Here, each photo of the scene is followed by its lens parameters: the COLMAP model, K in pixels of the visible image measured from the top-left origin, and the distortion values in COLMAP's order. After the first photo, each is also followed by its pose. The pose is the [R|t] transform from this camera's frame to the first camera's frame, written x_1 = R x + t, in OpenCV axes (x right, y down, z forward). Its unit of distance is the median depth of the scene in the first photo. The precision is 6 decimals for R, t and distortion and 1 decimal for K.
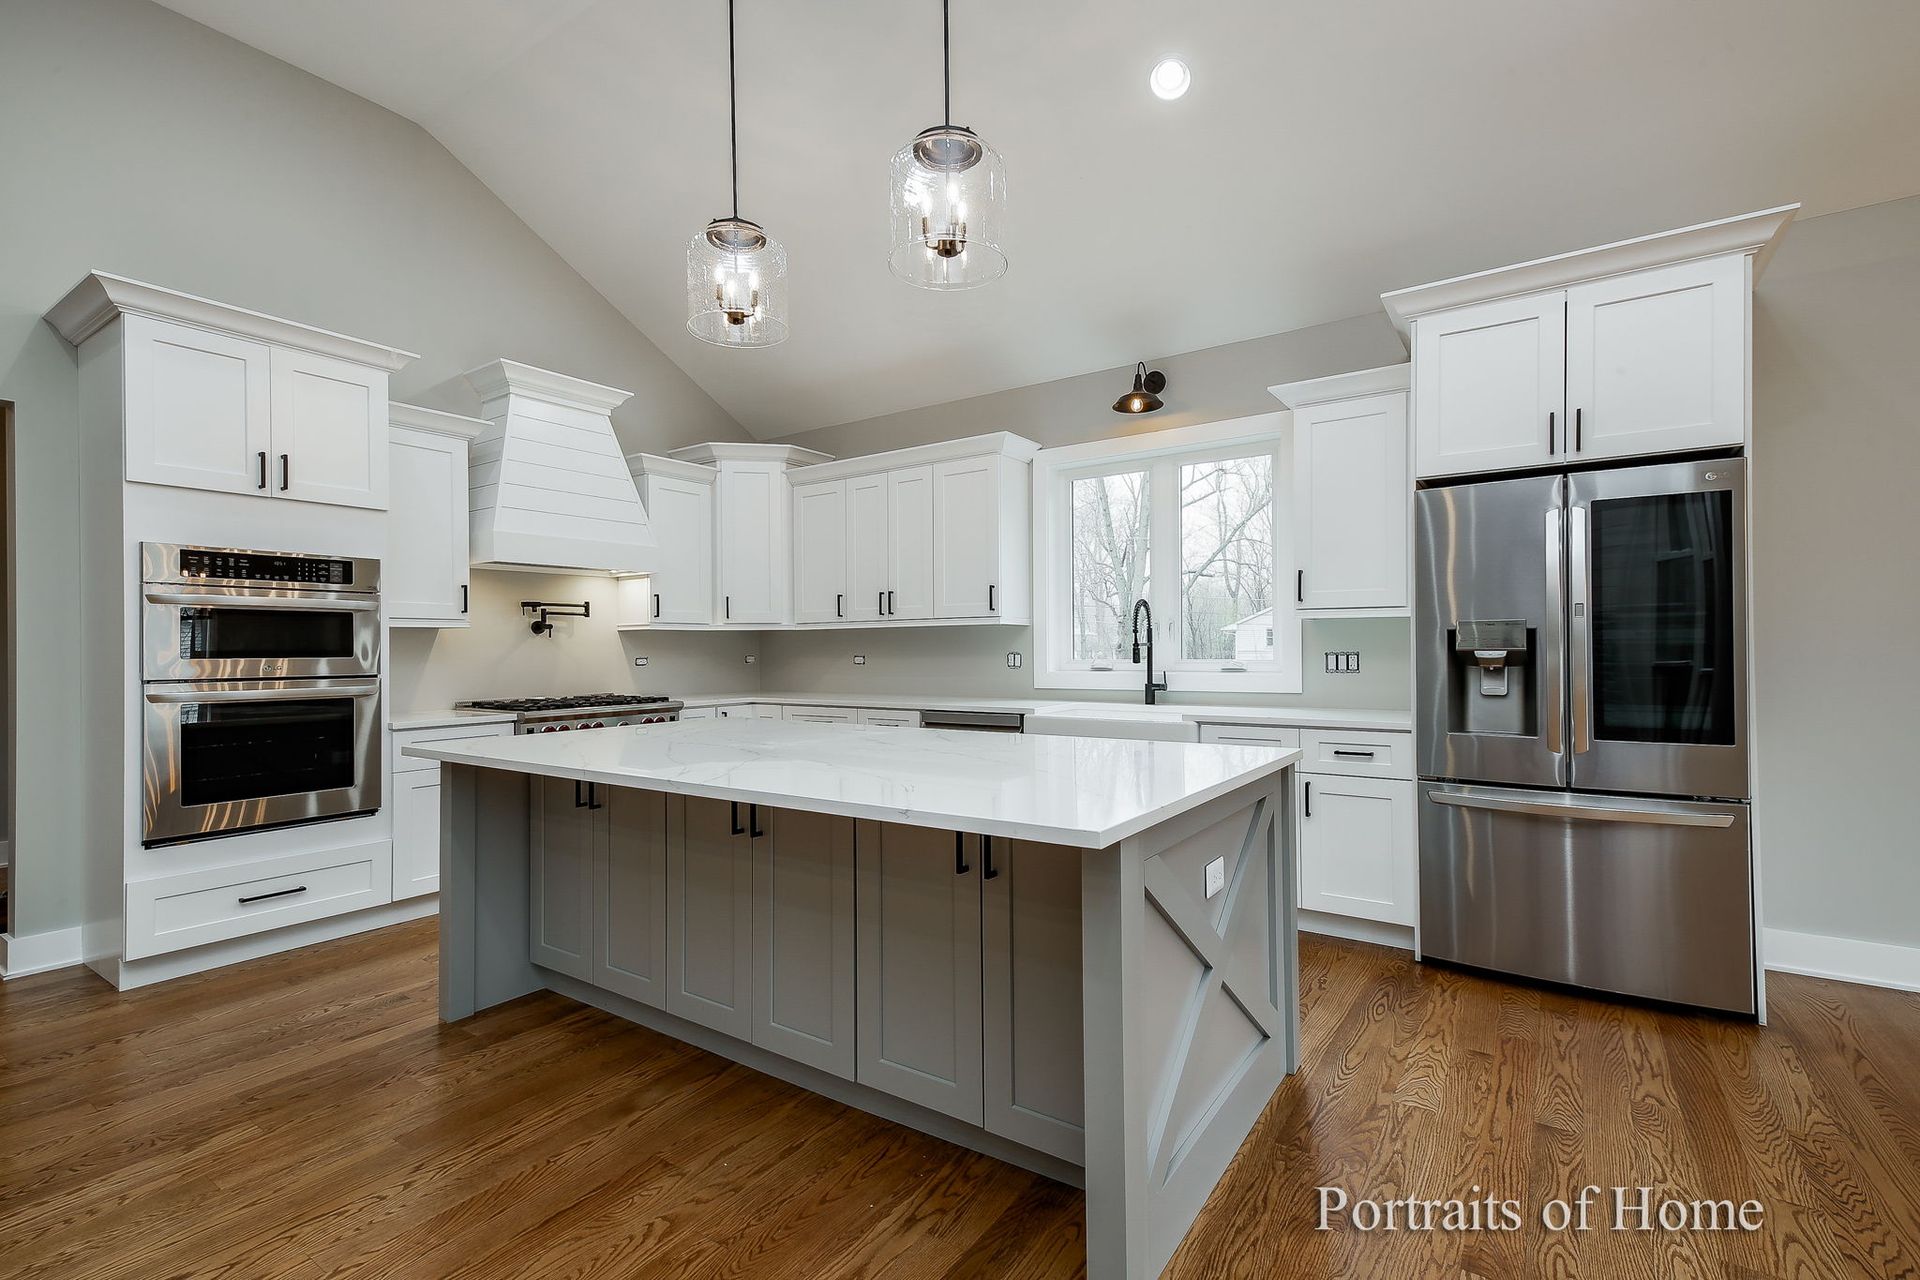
lens RADIAL K [[872.7, 0, 960.0], [0, 872.7, 640.0], [0, 0, 1]] dist [0.028027, 0.000090]
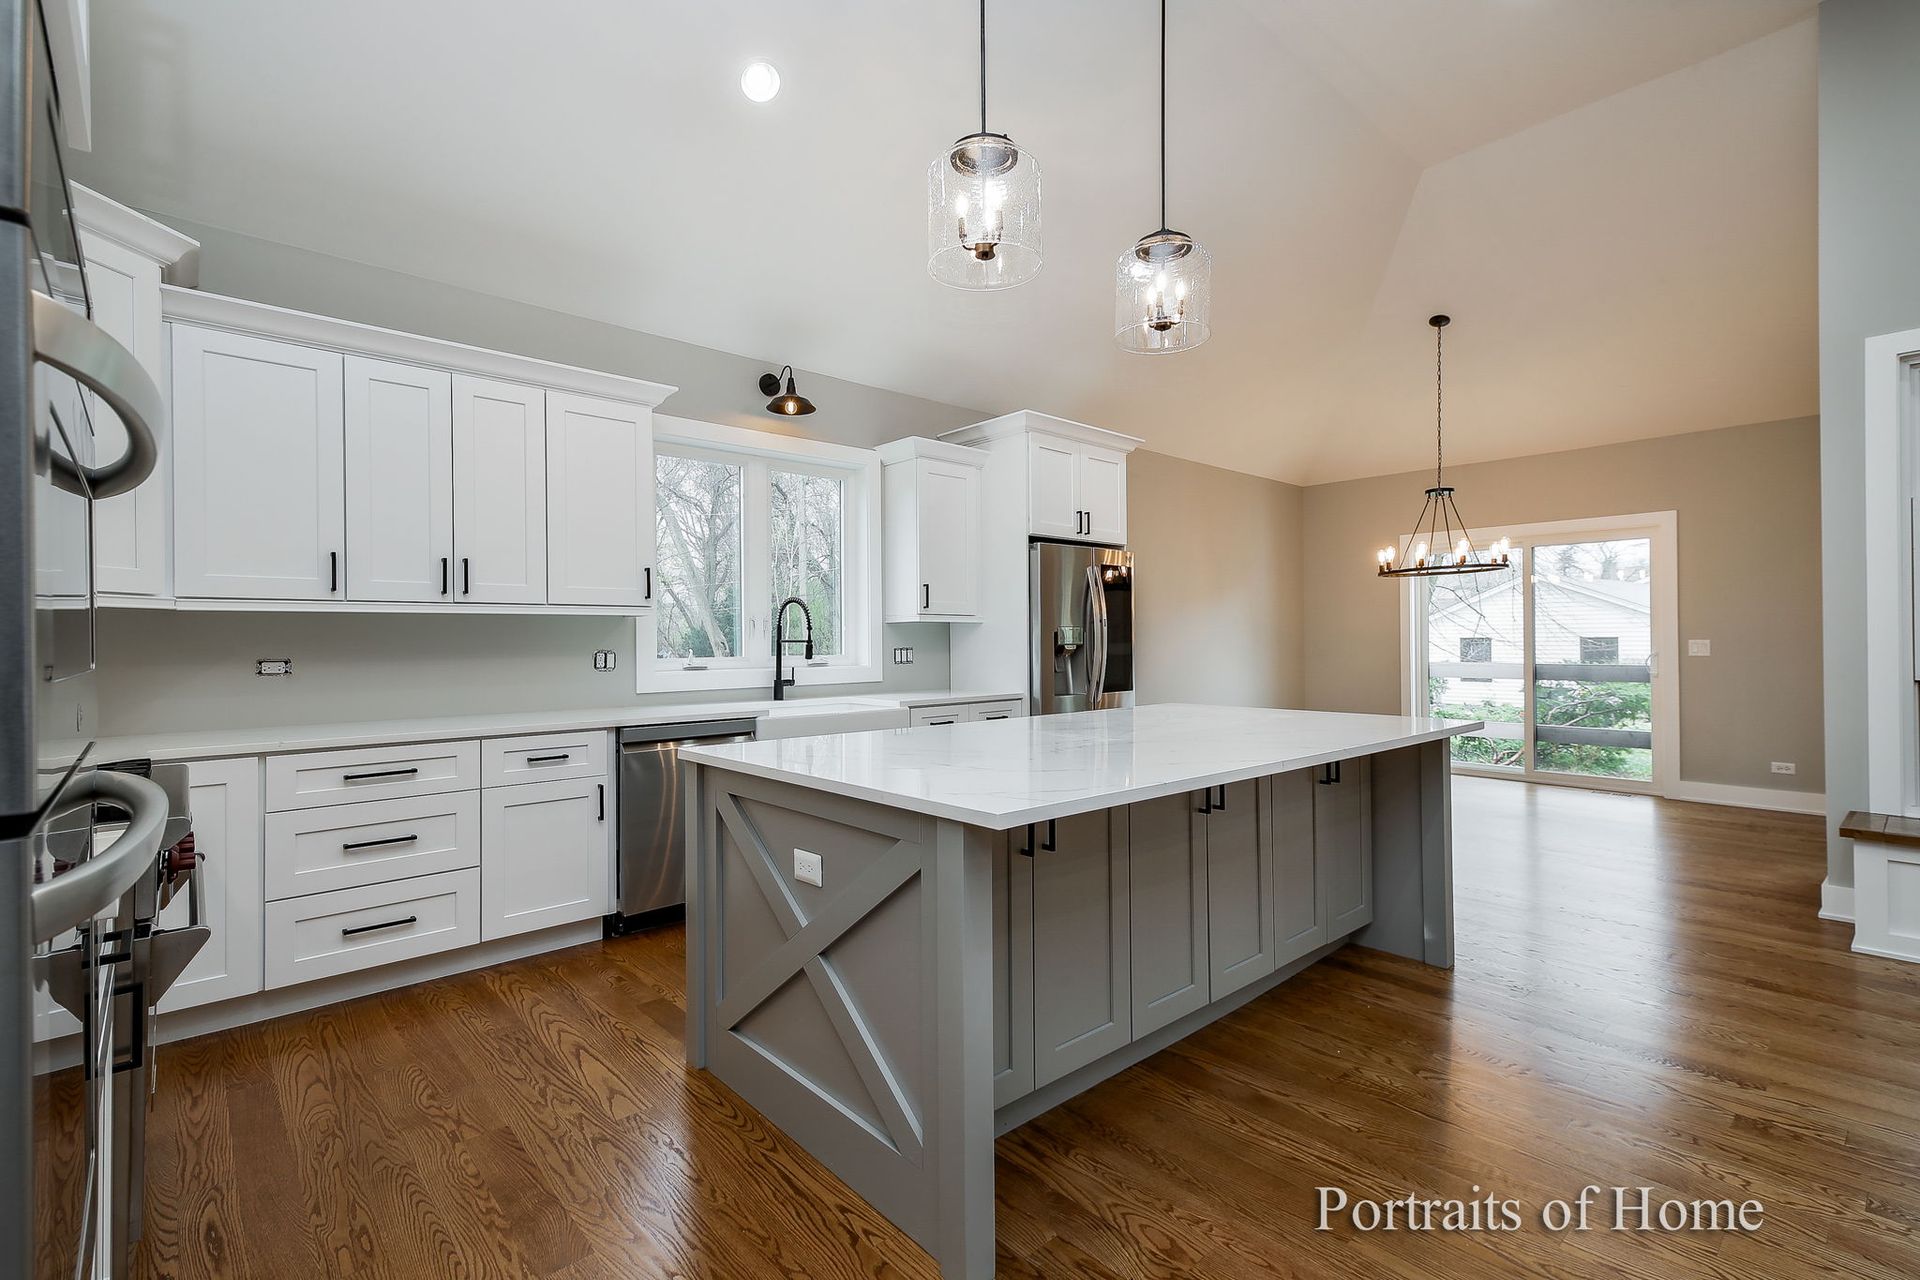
lens RADIAL K [[872.7, 0, 960.0], [0, 872.7, 640.0], [0, 0, 1]] dist [0.028027, 0.000090]
pose [[0.224205, 0.007315, 0.974515, -1.014331], [-0.003575, 0.999971, -0.006684, 0.013149], [-0.974535, -0.001986, 0.224225, 0.784062]]
